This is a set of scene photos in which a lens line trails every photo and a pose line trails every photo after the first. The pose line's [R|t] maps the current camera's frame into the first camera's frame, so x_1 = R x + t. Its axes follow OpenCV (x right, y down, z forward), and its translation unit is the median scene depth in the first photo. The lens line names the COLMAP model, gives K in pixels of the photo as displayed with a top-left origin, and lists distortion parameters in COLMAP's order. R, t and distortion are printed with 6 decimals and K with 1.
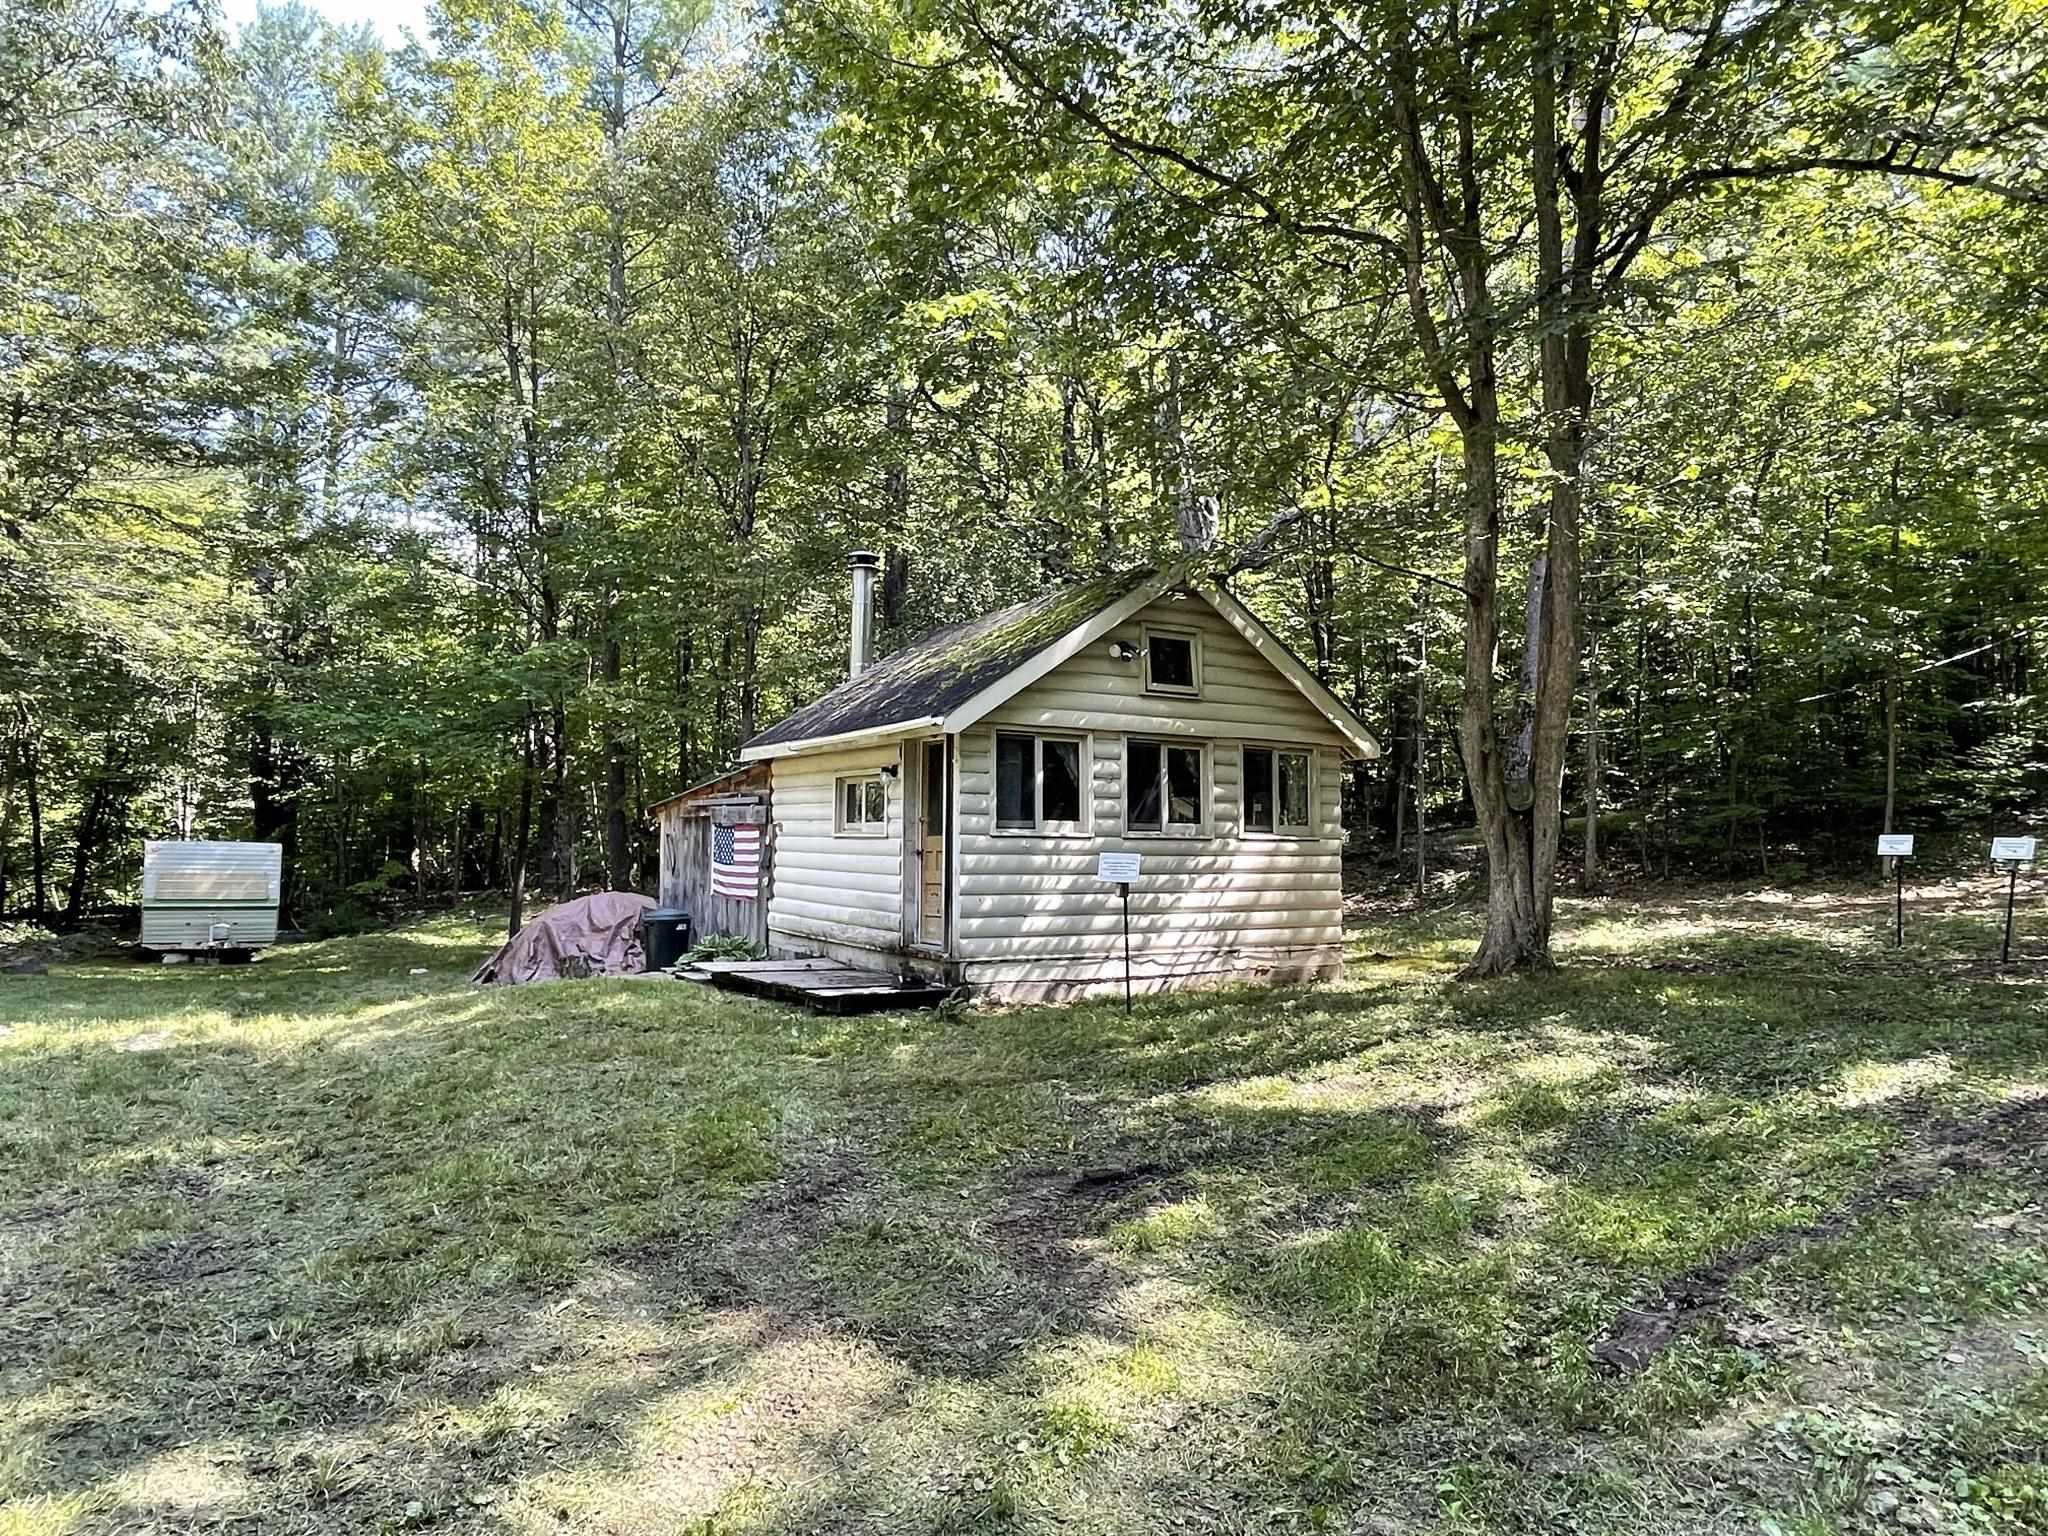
lens RADIAL K [[1256.0, 0, 1024.0], [0, 1256.0, 773.5], [0, 0, 1]] dist [0.009984, -0.001981]
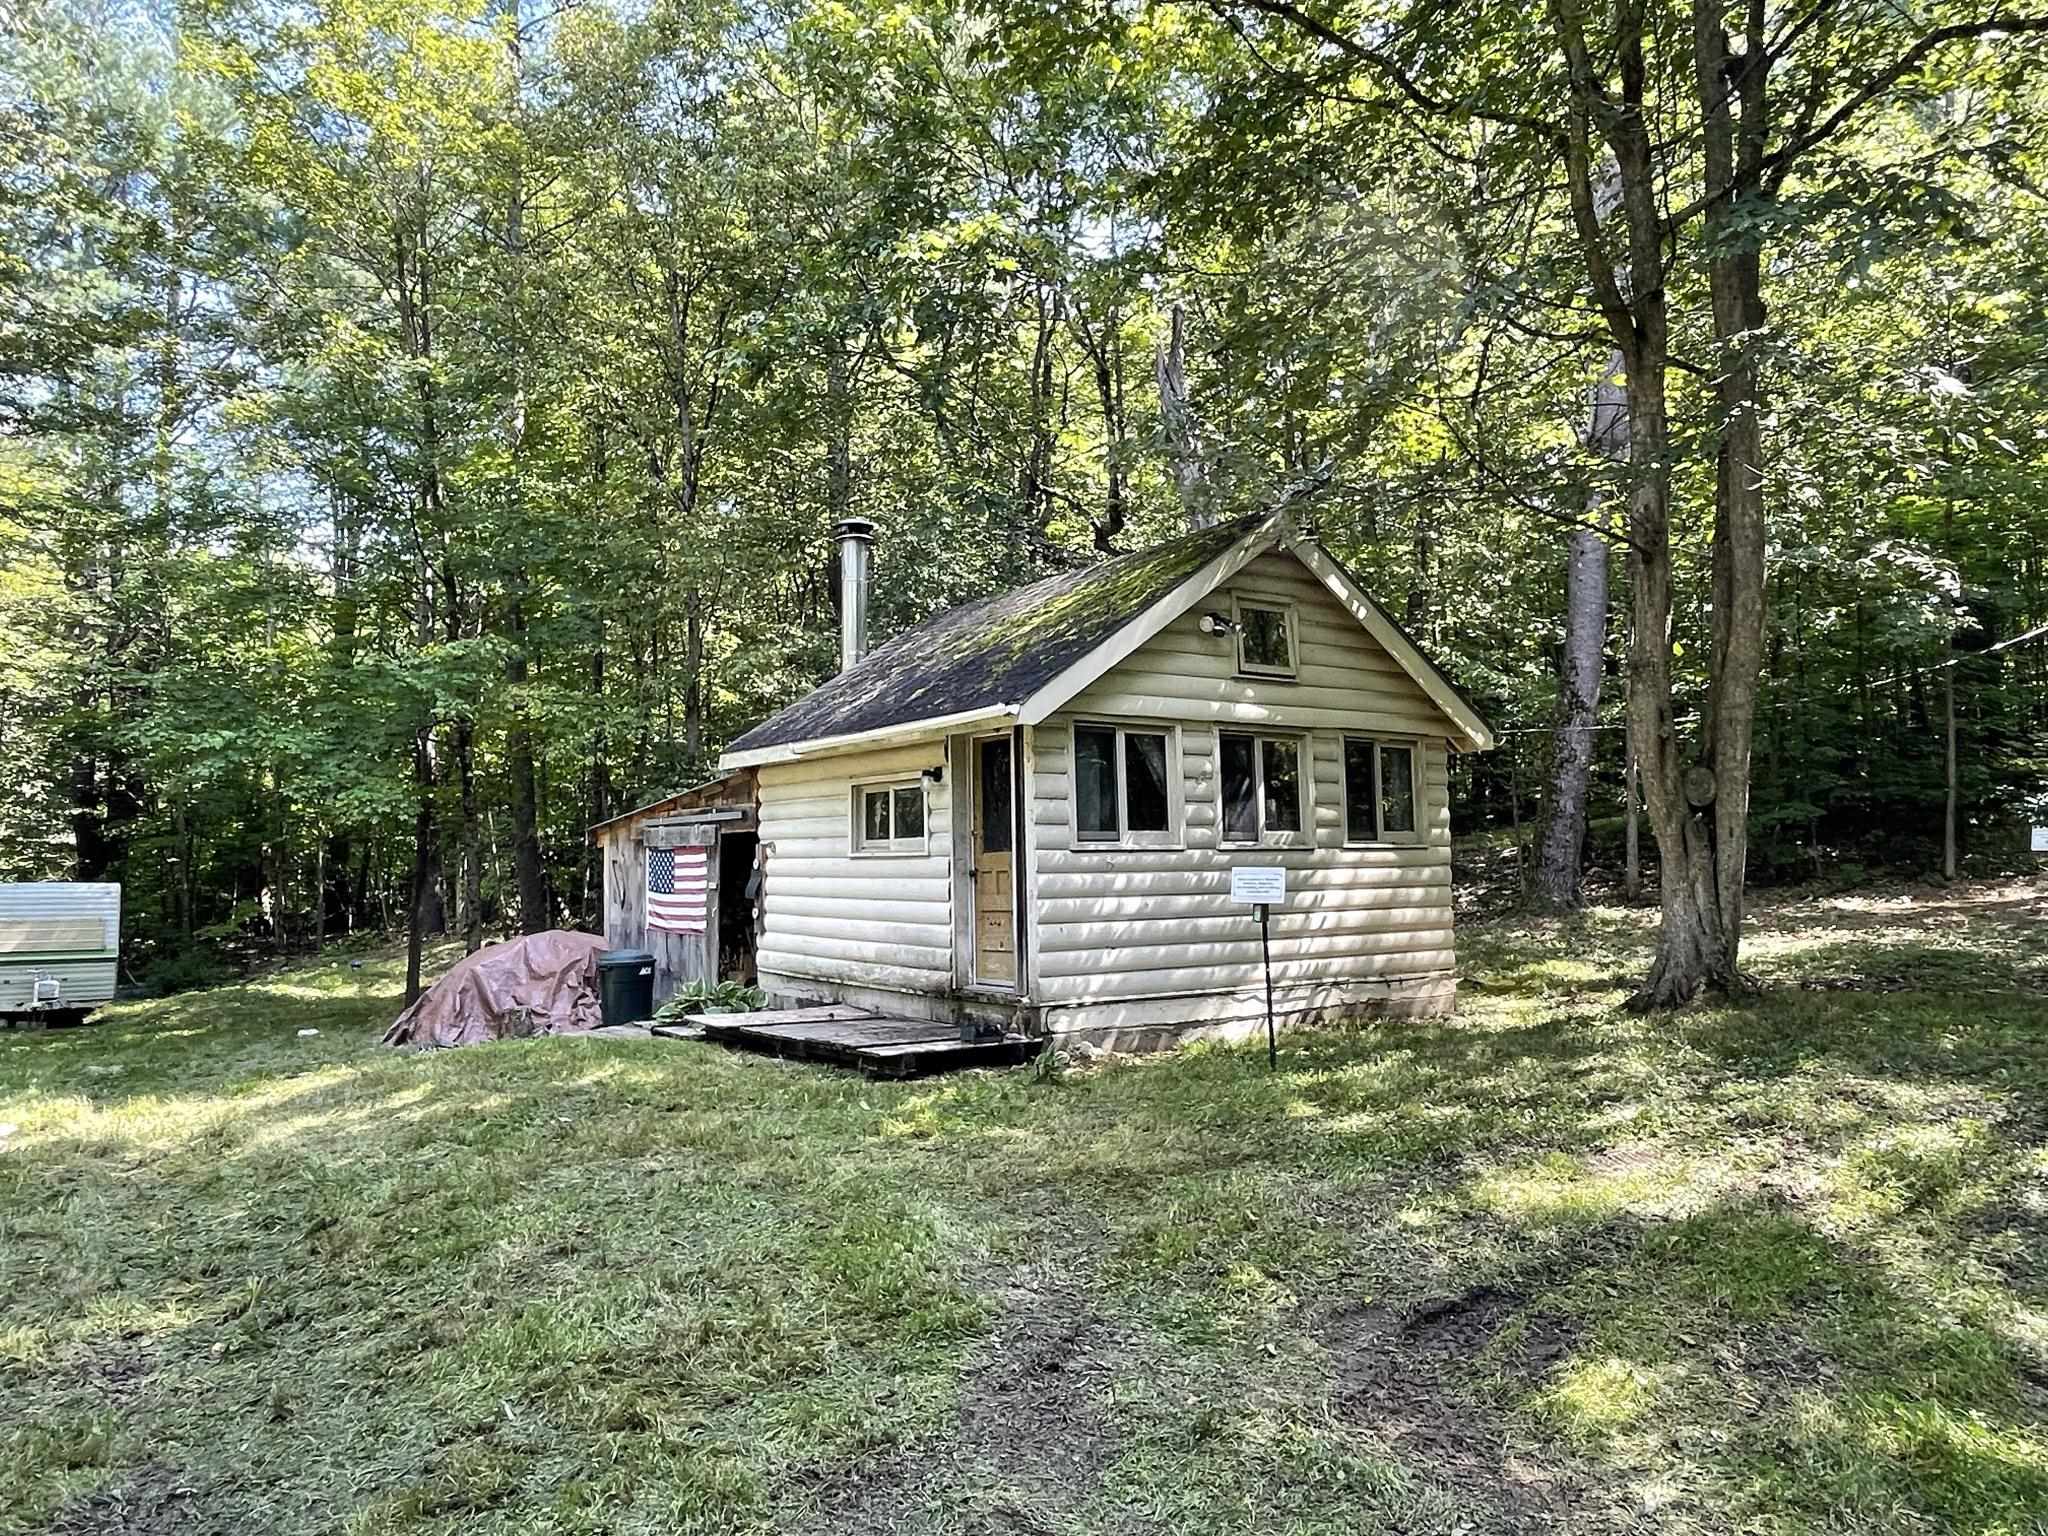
lens RADIAL K [[1354.3, 0, 1025.1], [0, 1354.3, 767.6], [0, 0, 1]] dist [-0.000476, 0.006803]
pose [[0.997280, -0.018998, 0.071209, -0.109210], [0.020037, 0.999703, -0.013903, 0.006837], [-0.070923, 0.015292, 0.997365, 0.114124]]
